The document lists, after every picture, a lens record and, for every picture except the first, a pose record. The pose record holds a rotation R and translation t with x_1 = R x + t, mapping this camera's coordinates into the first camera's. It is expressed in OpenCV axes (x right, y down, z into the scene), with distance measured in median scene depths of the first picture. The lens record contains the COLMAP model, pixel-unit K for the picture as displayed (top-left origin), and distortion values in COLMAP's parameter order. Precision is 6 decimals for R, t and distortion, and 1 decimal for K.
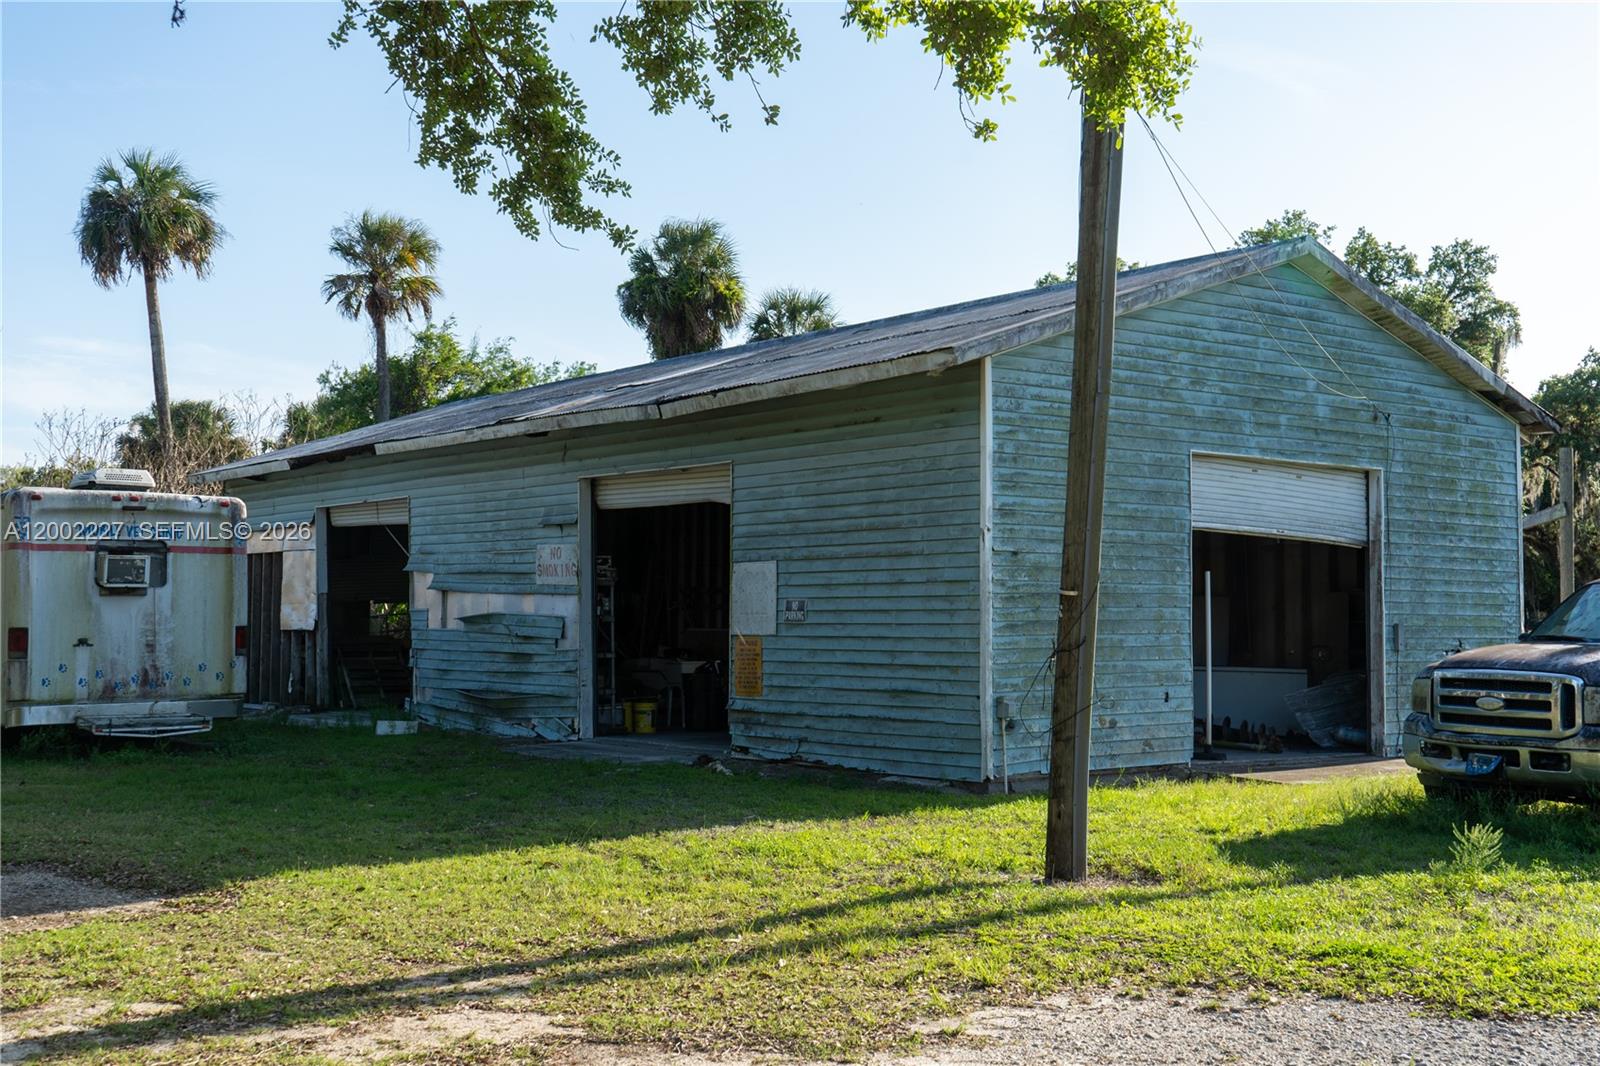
lens RADIAL K [[1833.9, 0, 799.7], [0, 1833.9, 532.6], [0, 0, 1]] dist [-0.004266, 0.000000]
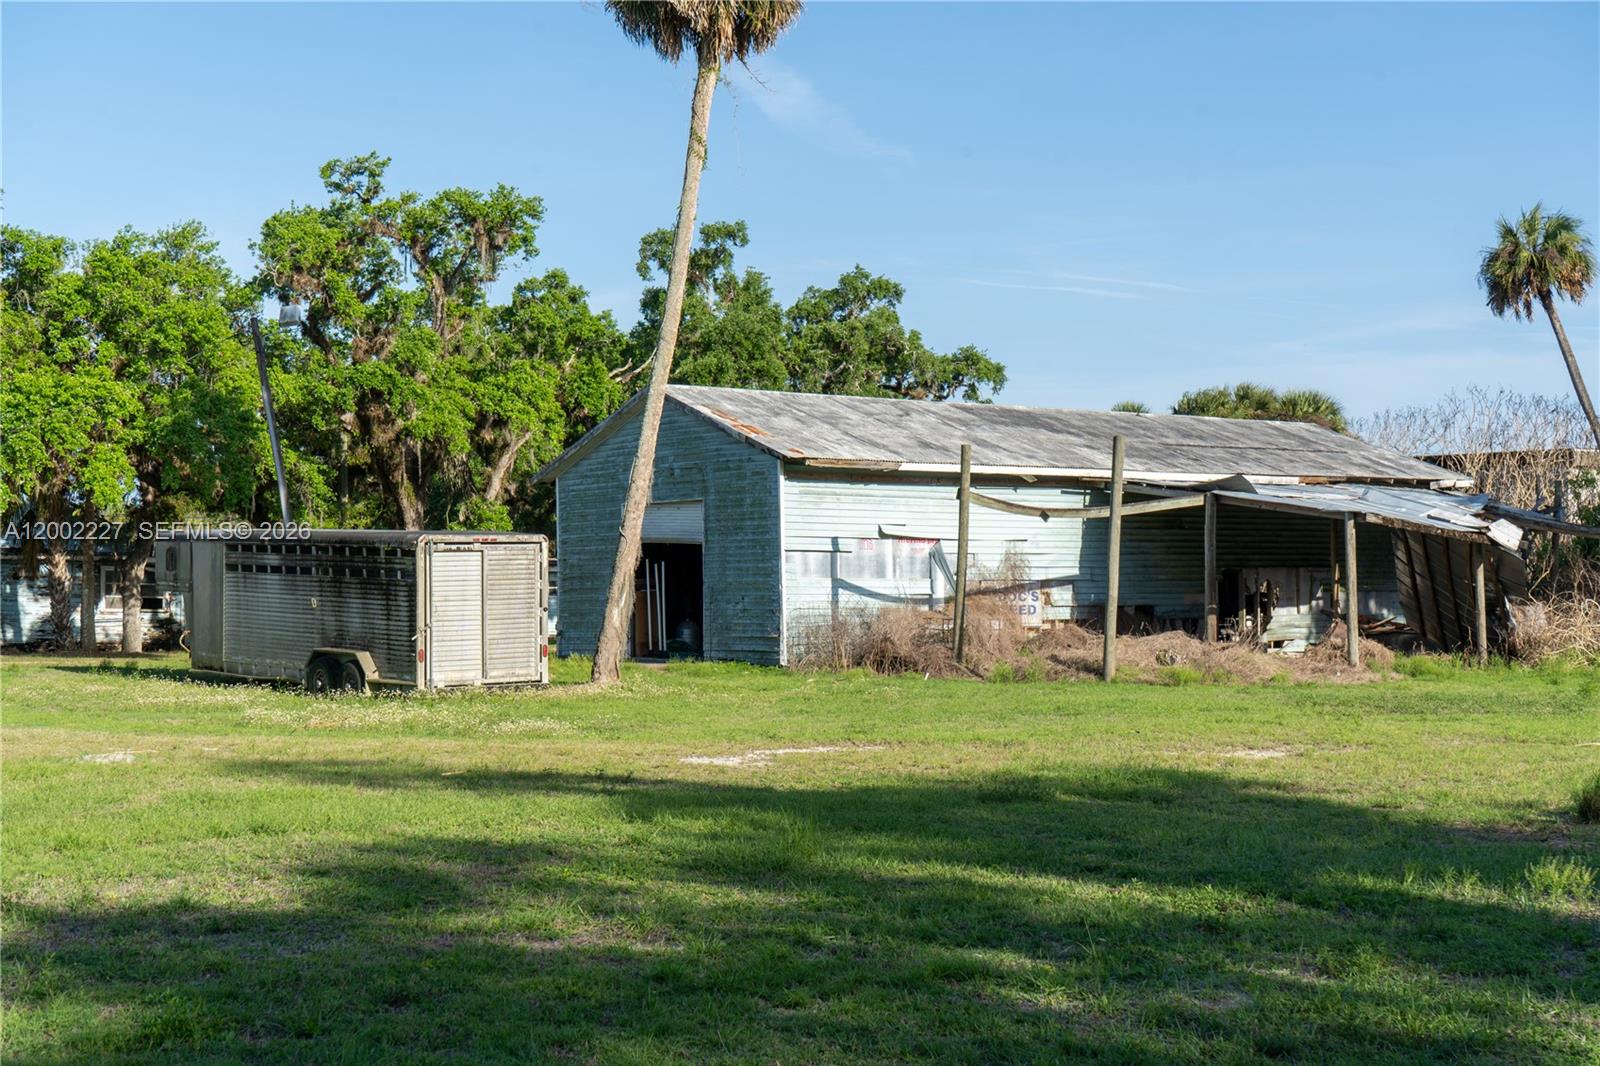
lens RADIAL K [[2218.5, 0, 799.7], [0, 2218.5, 534.6], [0, 0, 1]] dist [0.003635, 0.000000]
pose [[-0.034236, -0.033367, -0.998857, 2.345650], [0.055918, 0.997813, -0.035249, 0.076436], [0.997848, -0.057061, -0.032295, 1.120195]]
